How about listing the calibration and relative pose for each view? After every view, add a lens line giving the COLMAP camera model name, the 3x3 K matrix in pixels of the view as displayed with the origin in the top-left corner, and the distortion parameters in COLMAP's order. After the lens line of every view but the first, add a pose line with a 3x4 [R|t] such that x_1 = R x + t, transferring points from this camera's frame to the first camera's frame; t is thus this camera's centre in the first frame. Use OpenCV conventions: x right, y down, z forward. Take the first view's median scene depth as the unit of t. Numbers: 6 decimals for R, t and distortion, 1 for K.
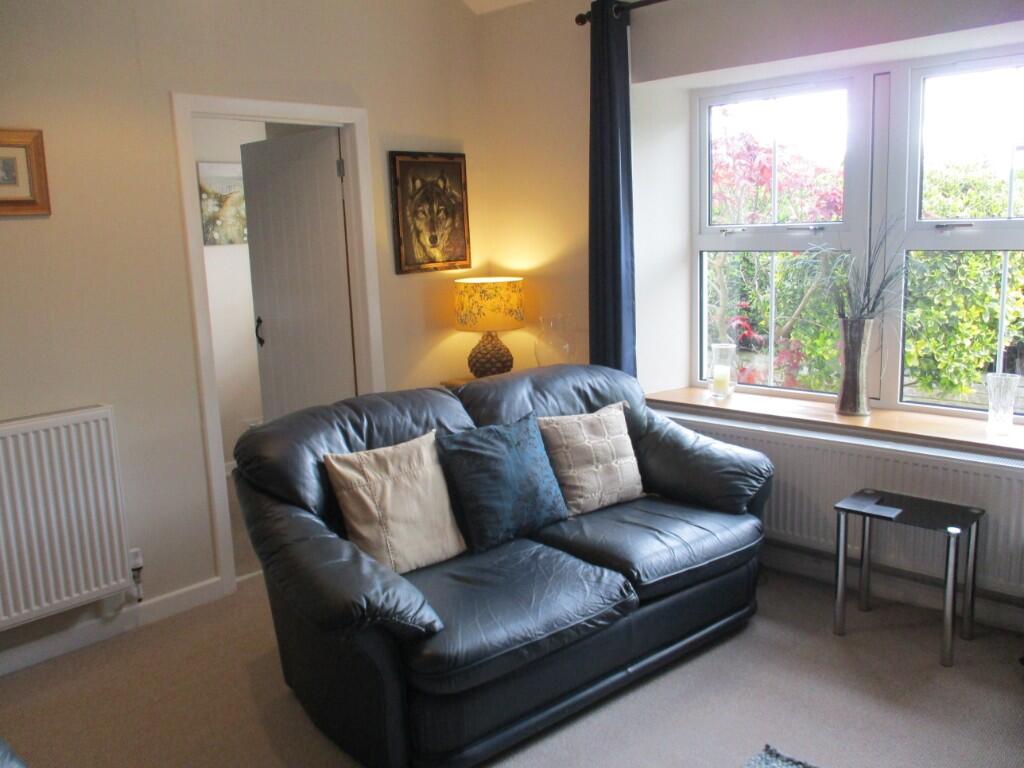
lens RADIAL K [[881.0, 0, 512.0], [0, 881.0, 384.0], [0, 0, 1]] dist [-0.025951, 0.002072]
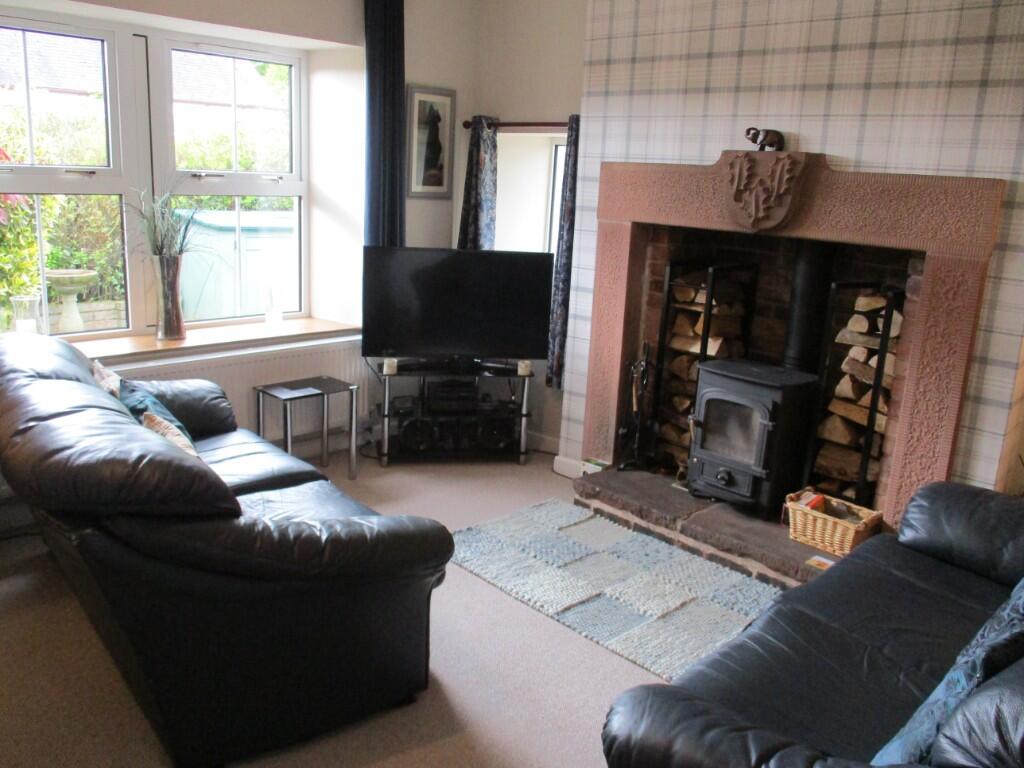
lens RADIAL K [[881.0, 0, 512.0], [0, 881.0, 384.0], [0, 0, 1]] dist [-0.025951, 0.002072]
pose [[0.006310, -0.205956, 0.978541, -0.845043], [0.130376, 0.970377, 0.203397, -0.095415], [-0.991444, 0.126295, 0.032975, 0.593261]]
